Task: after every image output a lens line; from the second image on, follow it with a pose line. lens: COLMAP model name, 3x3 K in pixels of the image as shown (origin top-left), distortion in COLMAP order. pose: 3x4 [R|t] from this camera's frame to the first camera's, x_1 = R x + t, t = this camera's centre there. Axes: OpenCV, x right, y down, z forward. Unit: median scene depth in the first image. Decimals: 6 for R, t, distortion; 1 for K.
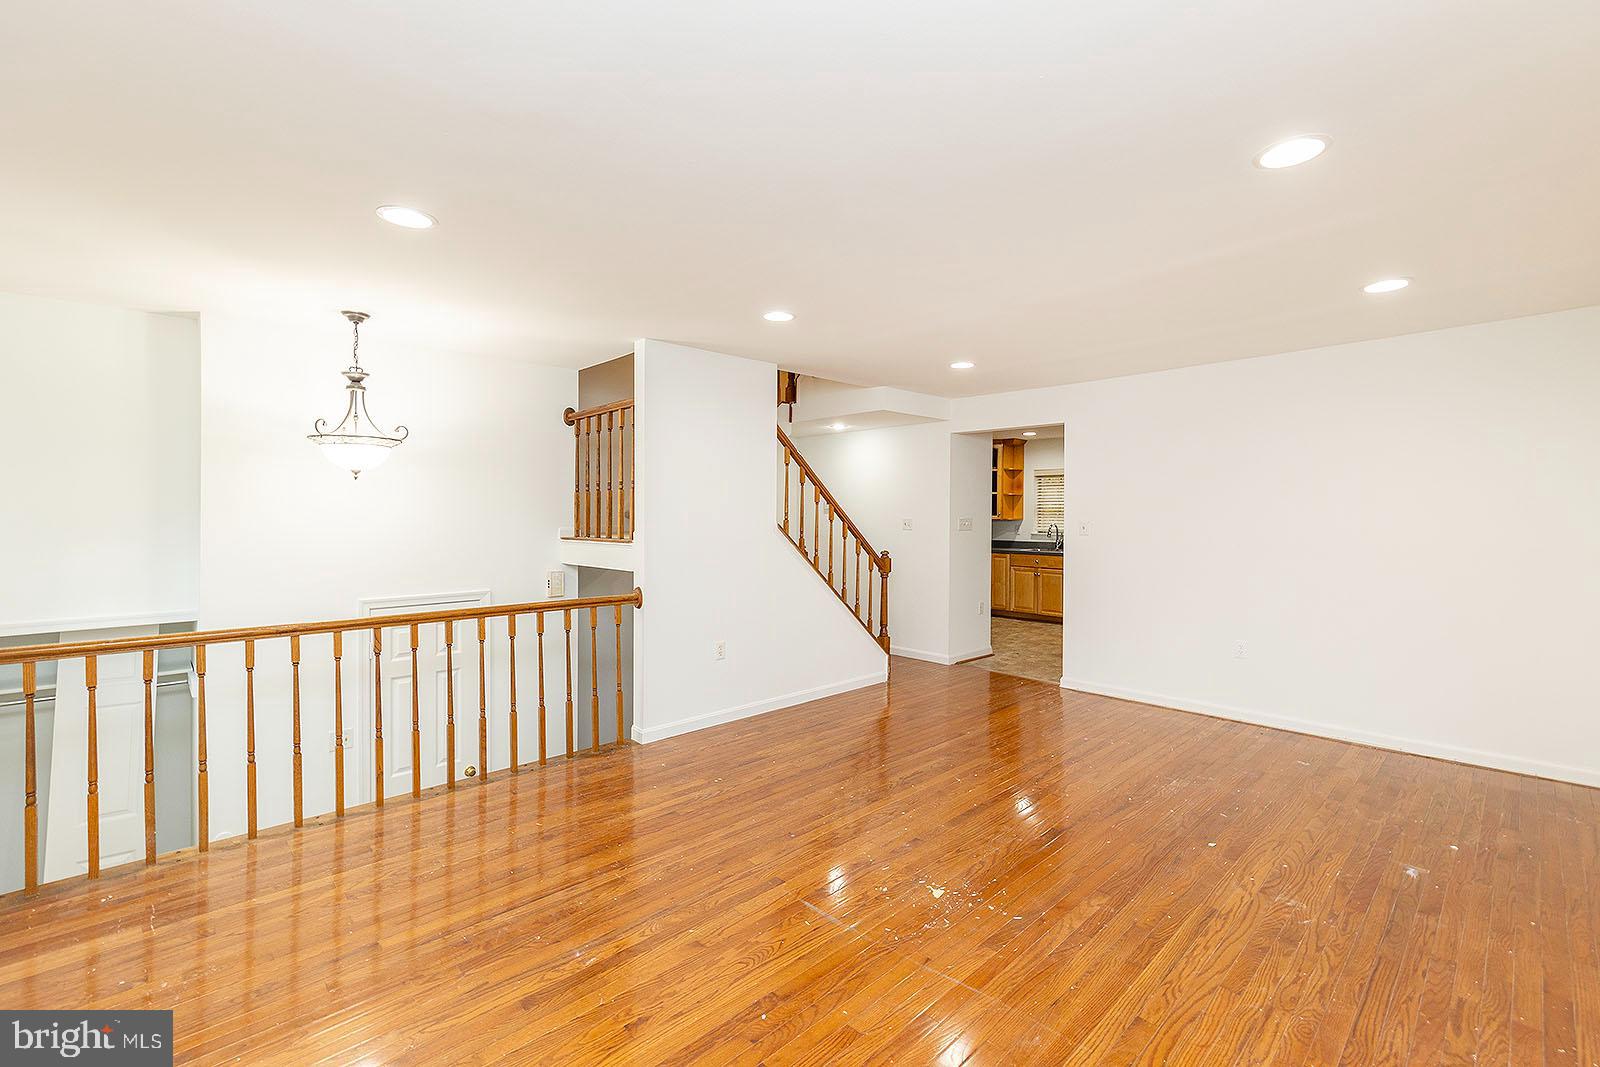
lens RADIAL K [[684.0, 0, 806.8], [0, 684.0, 527.6], [0, 0, 1]] dist [0.000414, 0.000371]
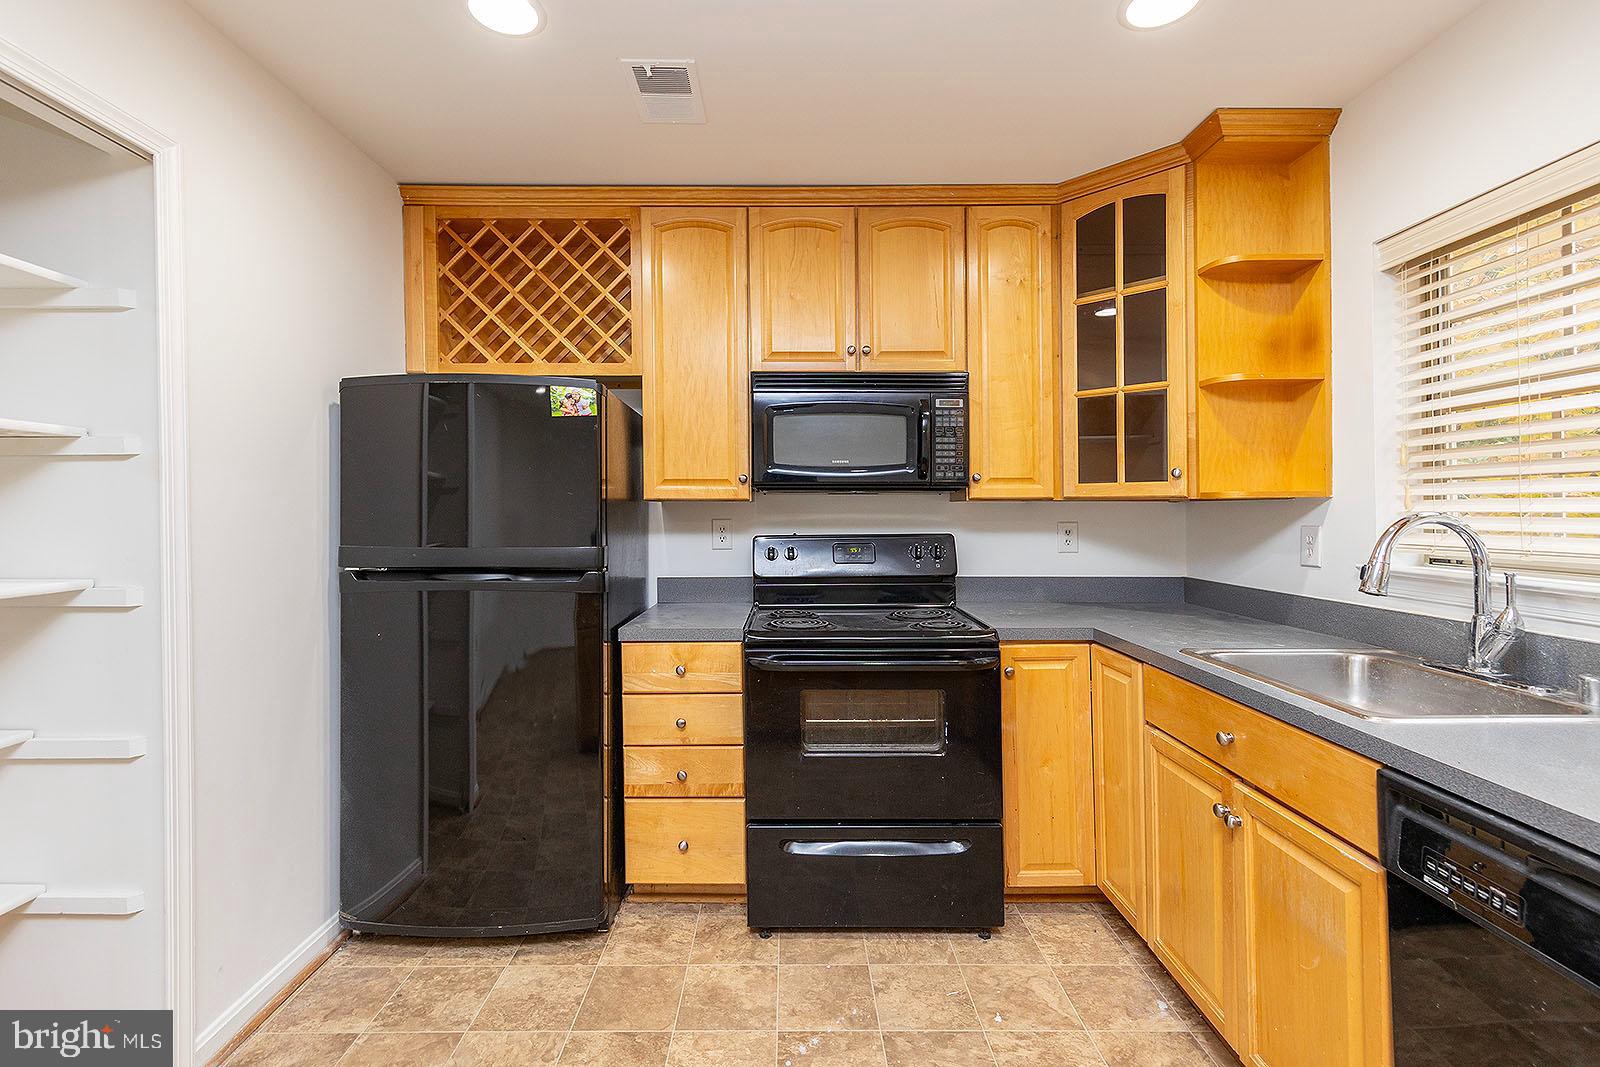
lens RADIAL K [[684.0, 0, 798.8], [0, 684.0, 525.2], [0, 0, 1]] dist [0.000414, 0.000371]
pose [[0.729131, 0.015087, -0.684208, 0.342958], [-0.007109, 0.999870, 0.014472, -0.003936], [0.684338, -0.005687, 0.729143, 0.738864]]
